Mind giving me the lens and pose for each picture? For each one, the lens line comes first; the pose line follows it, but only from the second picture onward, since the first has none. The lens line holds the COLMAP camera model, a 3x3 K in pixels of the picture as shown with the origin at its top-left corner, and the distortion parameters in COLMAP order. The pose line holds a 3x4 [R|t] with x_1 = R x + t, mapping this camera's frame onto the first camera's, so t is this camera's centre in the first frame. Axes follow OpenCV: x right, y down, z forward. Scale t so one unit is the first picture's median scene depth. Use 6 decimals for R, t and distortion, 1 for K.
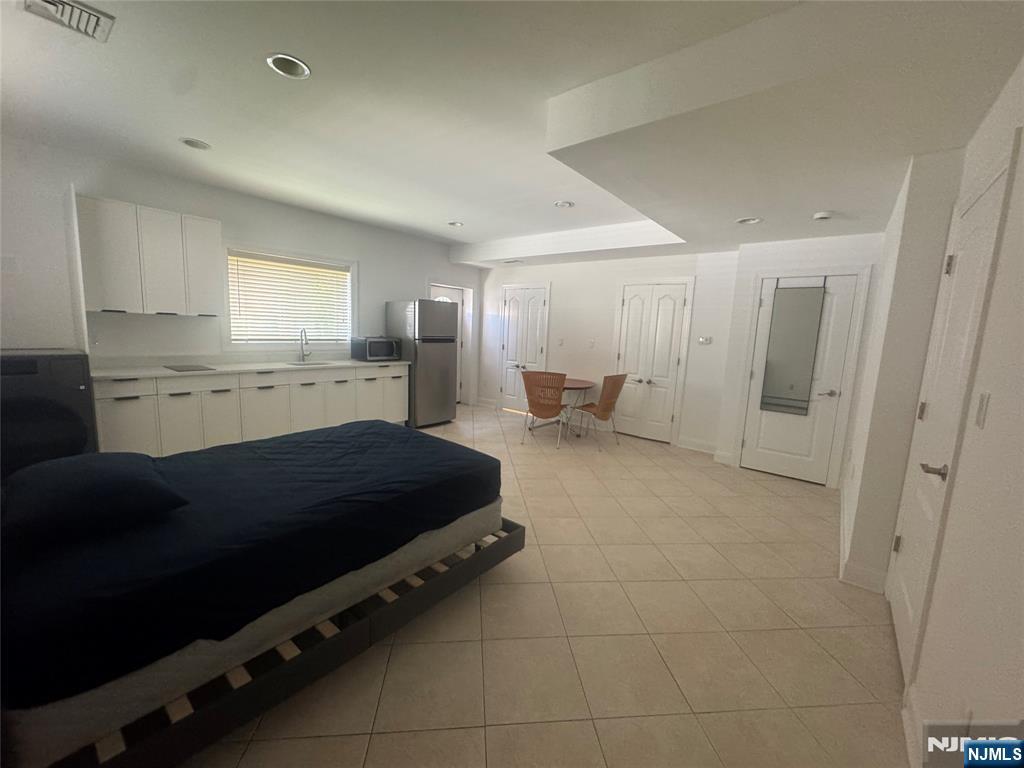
lens RADIAL K [[411.1, 0, 513.8], [0, 411.1, 383.1], [0, 0, 1]] dist [0.000404, 0.000207]
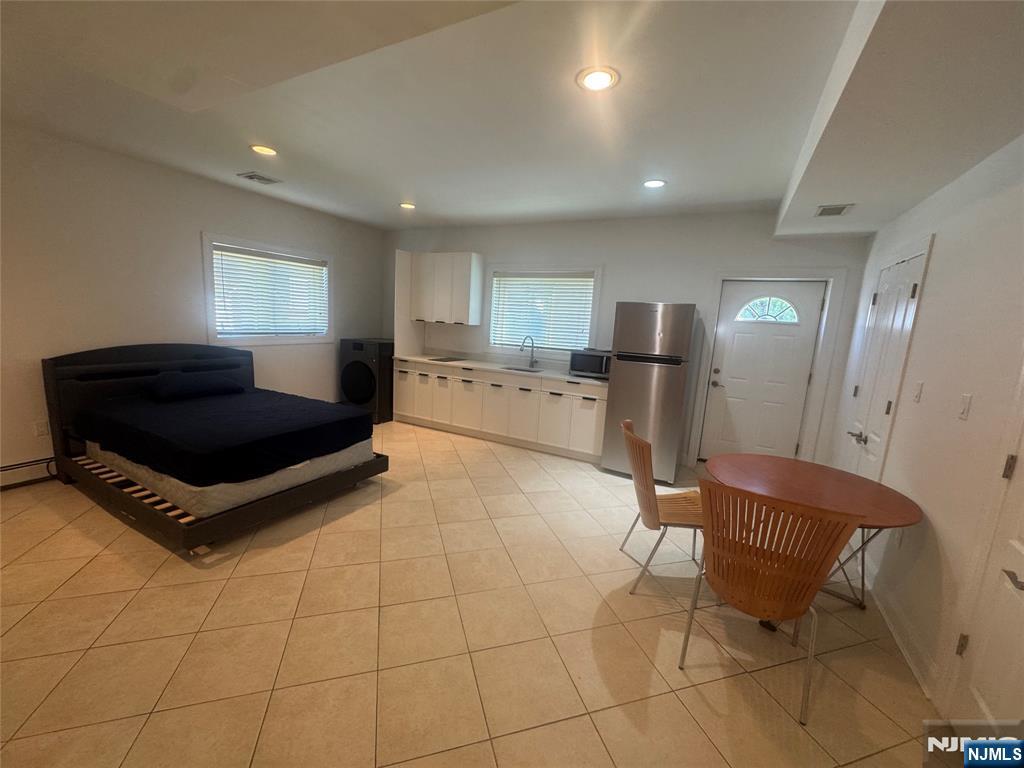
lens RADIAL K [[411.1, 0, 507.6], [0, 411.1, 384.0], [0, 0, 1]] dist [0.000404, 0.000207]
pose [[0.184198, 0.126769, -0.974680, 0.575596], [-0.177482, 0.979637, 0.093872, -0.109437], [0.966732, 0.155697, 0.202946, 0.800717]]
